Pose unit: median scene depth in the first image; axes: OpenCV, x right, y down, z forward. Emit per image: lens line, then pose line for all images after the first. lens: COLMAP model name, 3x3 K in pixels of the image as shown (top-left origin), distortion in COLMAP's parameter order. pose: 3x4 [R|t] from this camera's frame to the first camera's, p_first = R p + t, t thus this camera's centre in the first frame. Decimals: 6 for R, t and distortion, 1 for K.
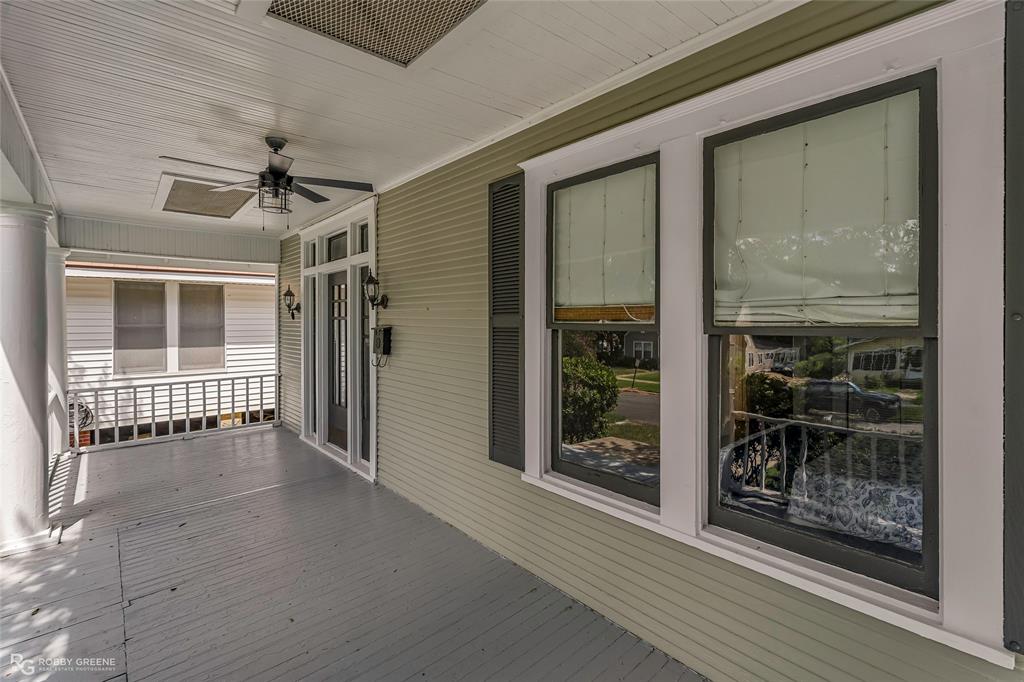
lens RADIAL K [[461.4, 0, 506.9], [0, 461.4, 322.2], [0, 0, 1]] dist [-0.004777, 0.001725]
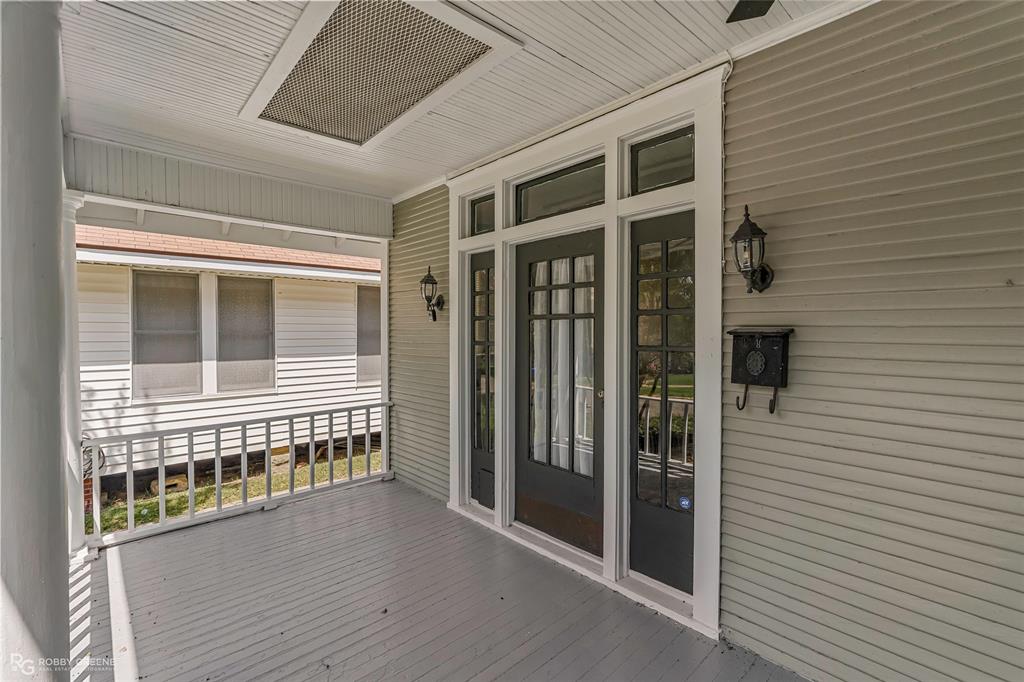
lens RADIAL K [[461.4, 0, 512.2], [0, 461.4, 337.3], [0, 0, 1]] dist [-0.004777, 0.001725]
pose [[0.999807, 0.003462, 0.019313, -0.269732], [-0.003654, 0.999944, 0.009884, 0.007692], [-0.019277, -0.009953, 0.999765, 0.262022]]
